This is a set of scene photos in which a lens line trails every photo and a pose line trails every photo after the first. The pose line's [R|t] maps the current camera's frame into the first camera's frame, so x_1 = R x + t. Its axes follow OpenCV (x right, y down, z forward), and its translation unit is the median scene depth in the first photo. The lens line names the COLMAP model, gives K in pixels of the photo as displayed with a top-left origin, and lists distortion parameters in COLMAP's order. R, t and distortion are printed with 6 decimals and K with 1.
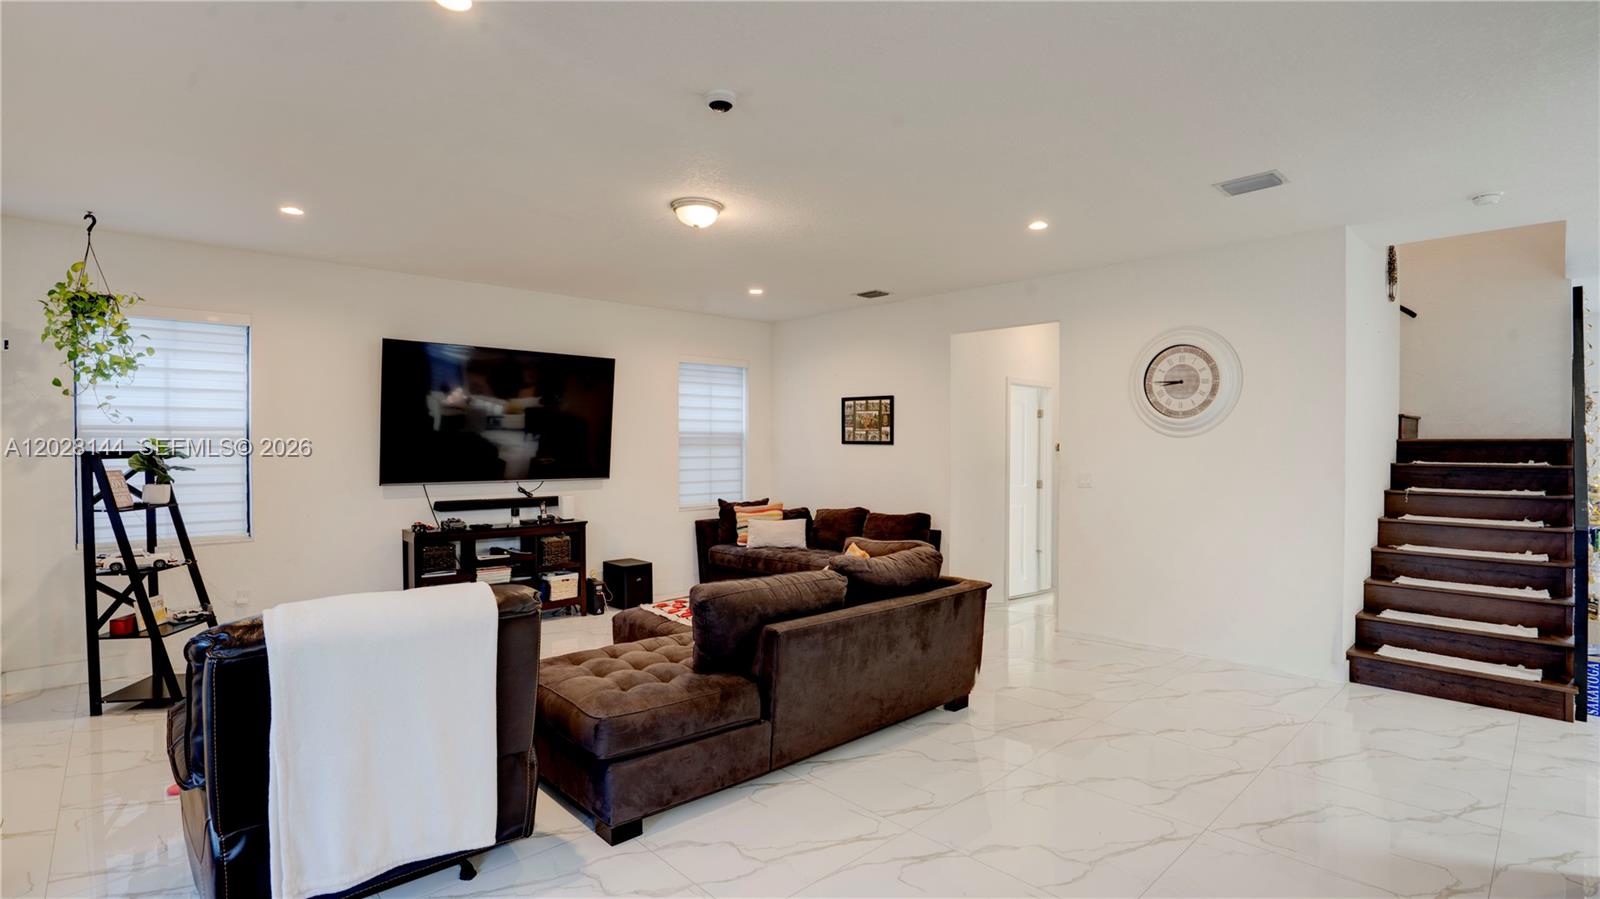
lens RADIAL K [[746.3, 0, 800.0], [0, 746.3, 449.5], [0, 0, 1]] dist [-0.034900, 0.000796]
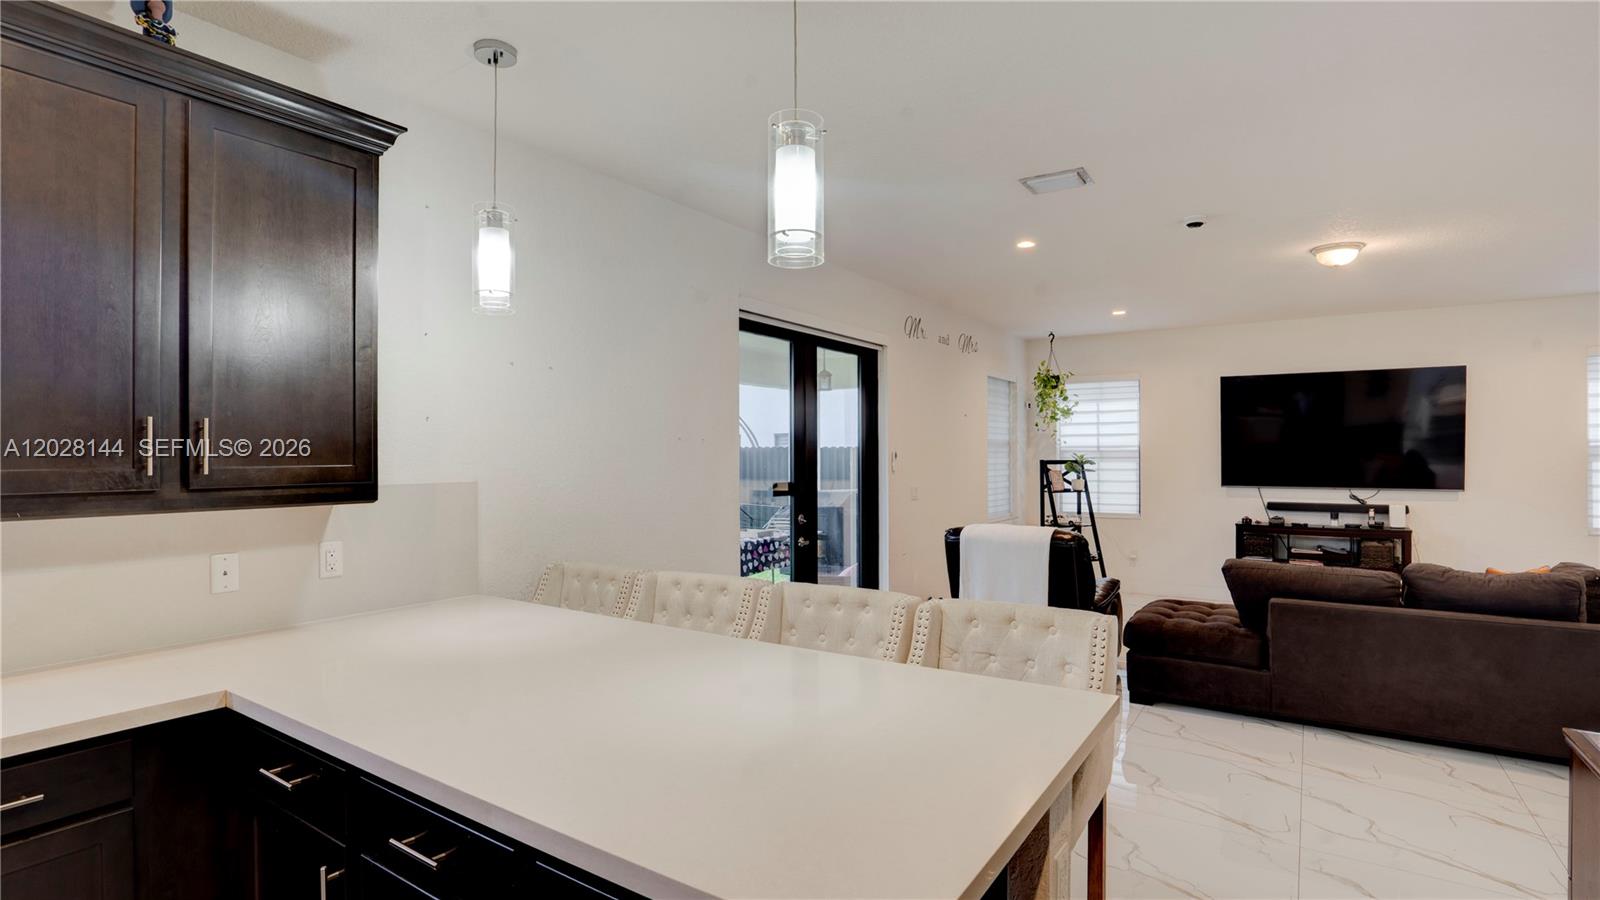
lens RADIAL K [[753.7, 0, 851.0], [0, 753.7, 454.3], [0, 0, 1]] dist [-0.001520, 0.000352]
pose [[0.273246, -0.007134, -0.961918, 0.569639], [-0.005325, 0.999946, -0.008929, 0.005726], [0.961930, 0.007562, 0.273193, -0.021787]]
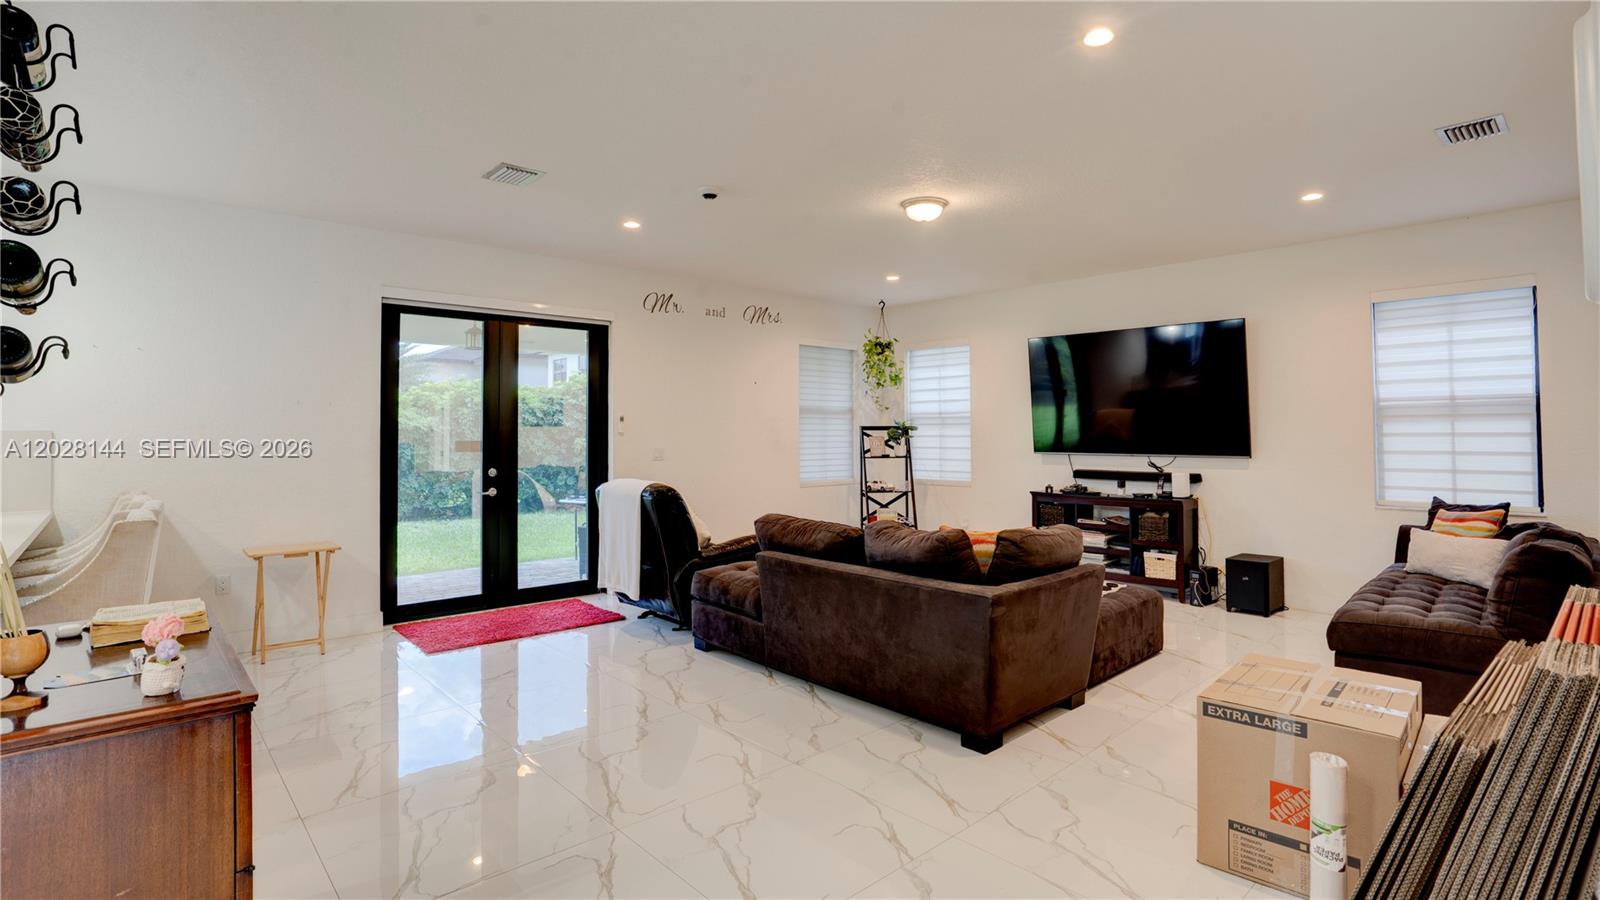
lens RADIAL K [[741.5, 0, 807.4], [0, 741.5, 415.6], [0, 0, 1]] dist [-0.054594, -0.000022]
pose [[0.007186, -0.026734, -0.999617, 0.716971], [-0.006713, 0.999619, -0.026783, 0.020553], [0.999952, 0.006903, 0.007004, 0.604892]]
